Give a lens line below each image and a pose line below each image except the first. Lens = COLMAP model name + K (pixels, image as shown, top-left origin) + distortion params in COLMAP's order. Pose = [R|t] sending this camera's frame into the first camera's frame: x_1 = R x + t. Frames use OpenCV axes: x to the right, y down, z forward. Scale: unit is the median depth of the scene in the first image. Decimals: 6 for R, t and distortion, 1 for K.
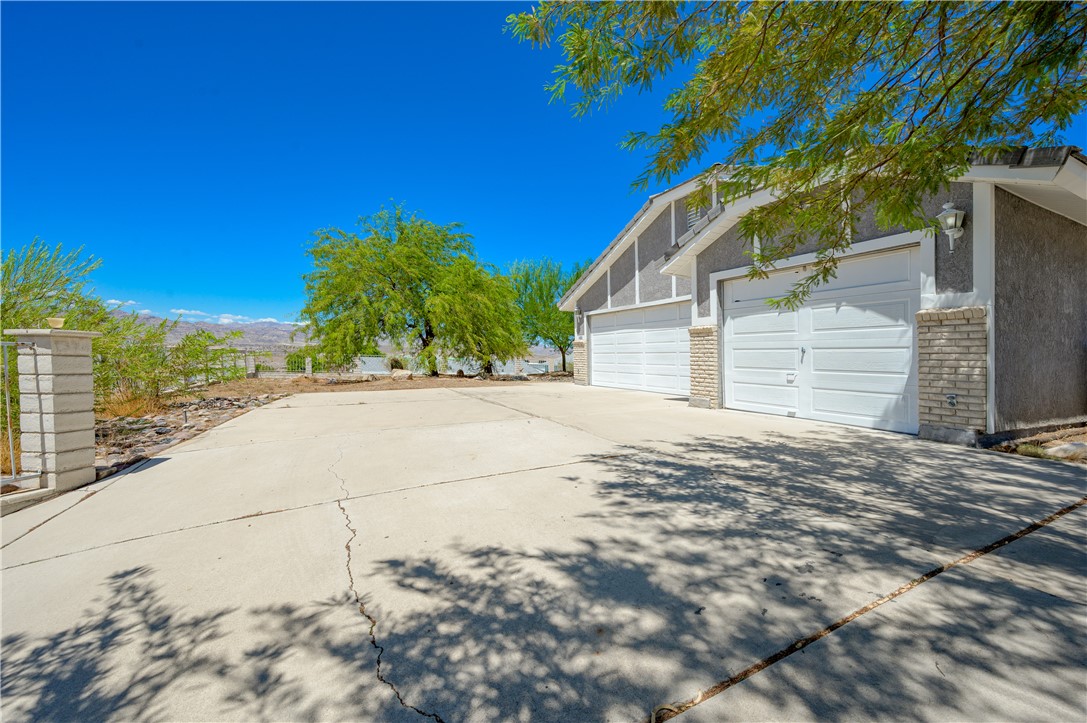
lens RADIAL K [[429.5, 0, 540.3], [0, 429.5, 355.9], [0, 0, 1]] dist [-0.000357, 0.000214]
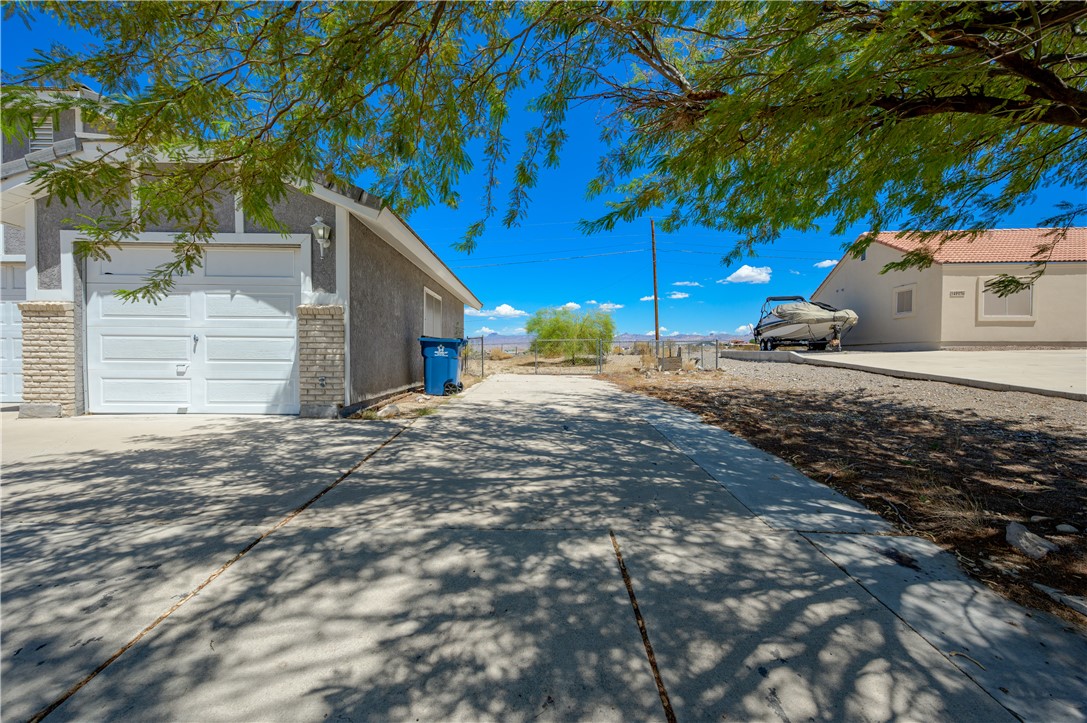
lens RADIAL K [[435.8, 0, 541.9], [0, 435.8, 342.4], [0, 0, 1]] dist [-0.000930, 0.000031]
pose [[0.409035, 0.006433, 0.912496, 0.100482], [-0.003681, 0.999979, -0.005400, -0.003018], [-0.912511, -0.001150, 0.409050, -0.057974]]
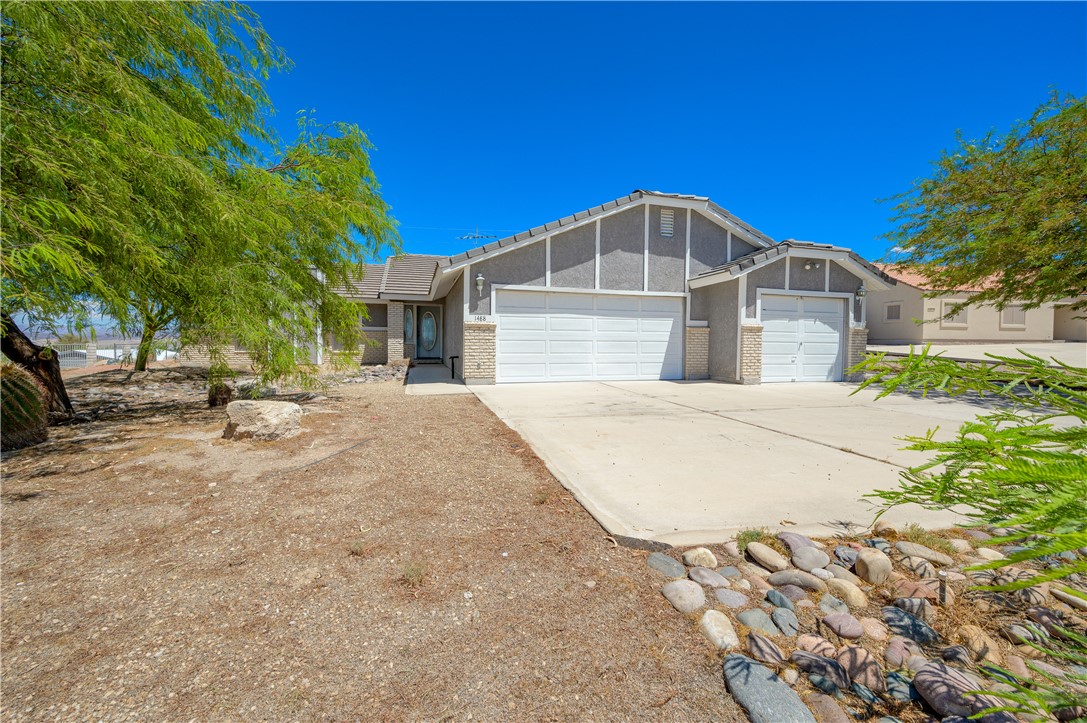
lens RADIAL K [[435.8, 0, 541.9], [0, 435.8, 342.4], [0, 0, 1]] dist [-0.000930, 0.000031]
pose [[0.171193, -0.020572, 0.985023, -1.858918], [-0.013107, 0.999646, 0.023155, -0.062298], [-0.985150, -0.016874, 0.170863, 2.413766]]
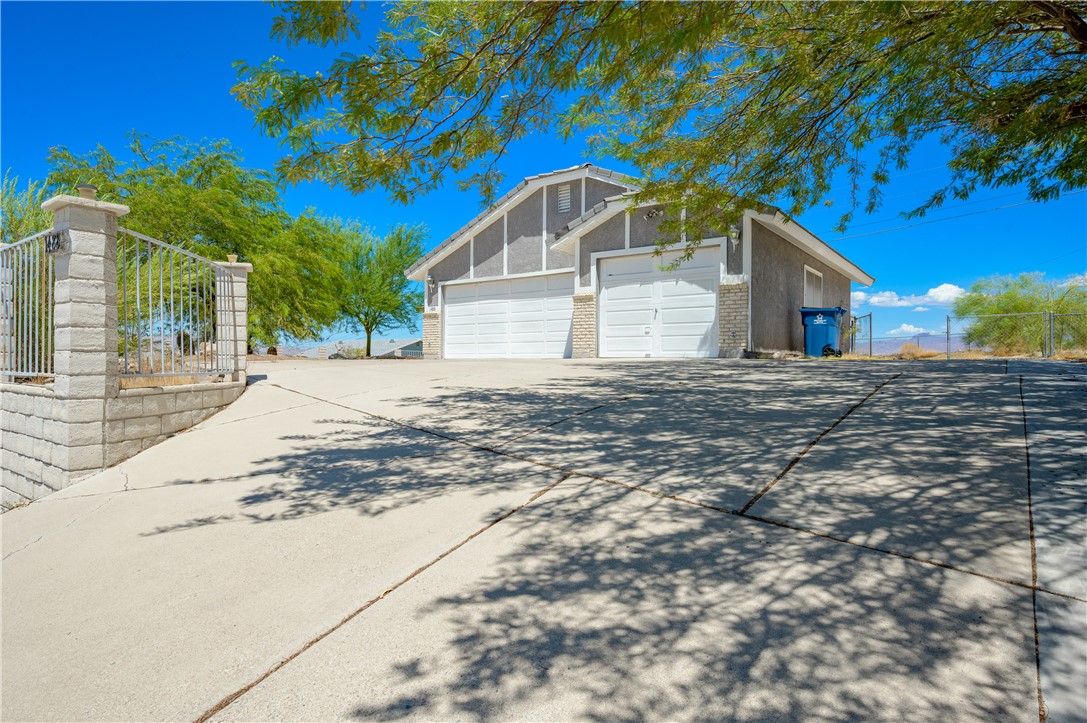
lens RADIAL K [[601.5, 0, 539.7], [0, 601.5, 377.7], [0, 0, 1]] dist [0.000655, -0.000038]
pose [[0.890081, -0.024319, 0.455153, -0.952793], [0.007523, 0.999223, 0.038676, 0.186952], [-0.455740, -0.031001, 0.889573, -0.912872]]
